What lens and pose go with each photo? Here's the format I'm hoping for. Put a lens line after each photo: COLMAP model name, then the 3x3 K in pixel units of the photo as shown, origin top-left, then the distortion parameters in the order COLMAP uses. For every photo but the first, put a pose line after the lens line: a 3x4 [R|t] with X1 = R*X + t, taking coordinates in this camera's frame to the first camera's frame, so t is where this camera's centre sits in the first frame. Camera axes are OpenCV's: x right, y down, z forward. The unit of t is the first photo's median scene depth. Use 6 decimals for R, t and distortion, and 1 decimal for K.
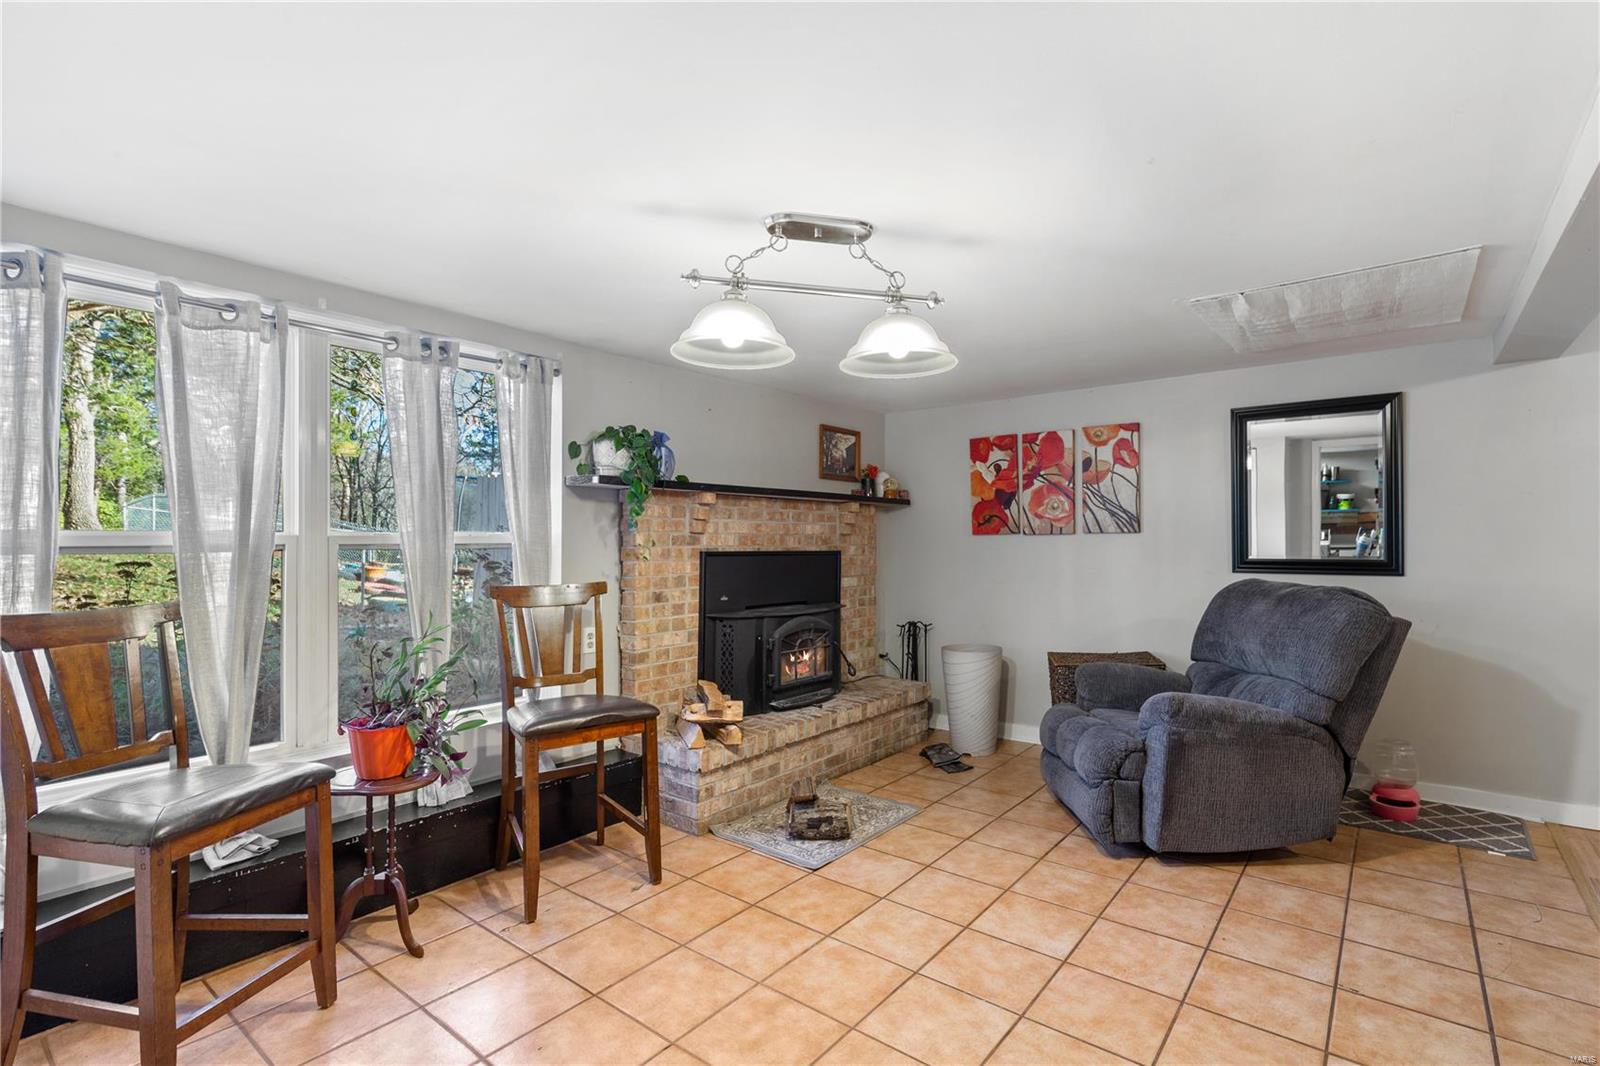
lens RADIAL K [[741.2, 0, 792.0], [0, 741.2, 536.6], [0, 0, 1]] dist [0.004003, -0.002104]
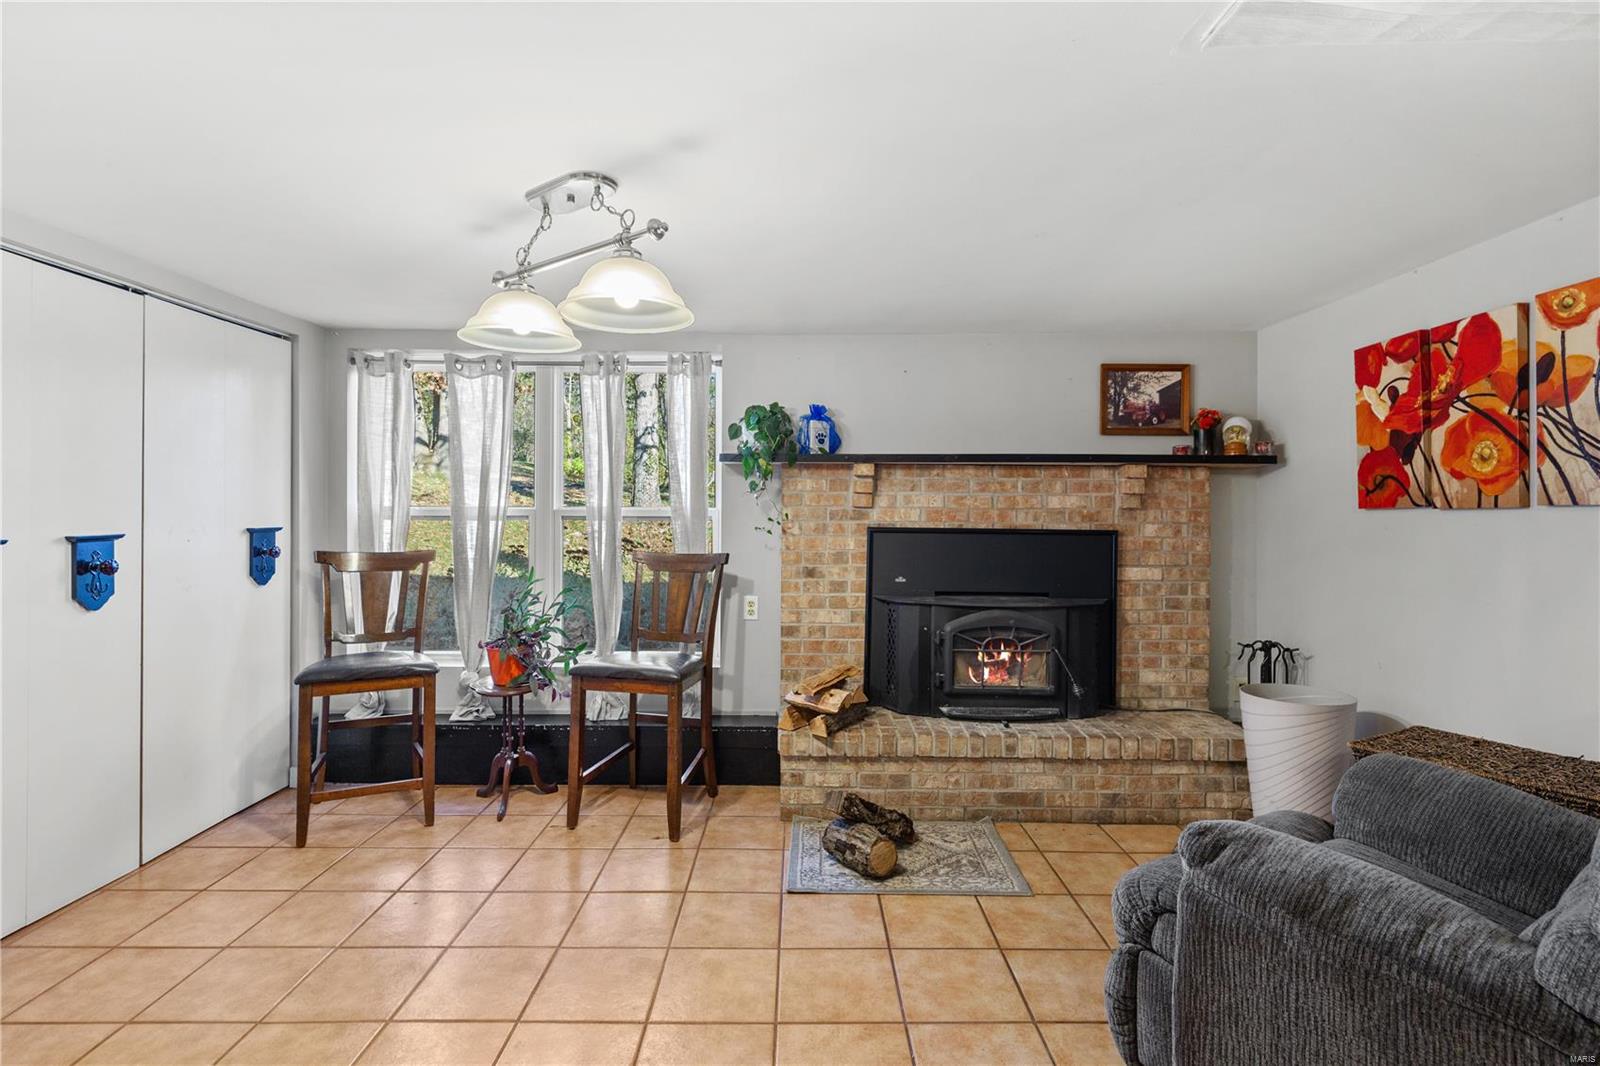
lens RADIAL K [[741.2, 0, 797.8], [0, 741.2, 509.6], [0, 0, 1]] dist [0.004003, -0.002104]
pose [[0.629257, 0.001332, -0.777196, 0.500431], [-0.001897, 0.999998, 0.000178, -0.001728], [0.777195, 0.001363, 0.629259, 0.318146]]
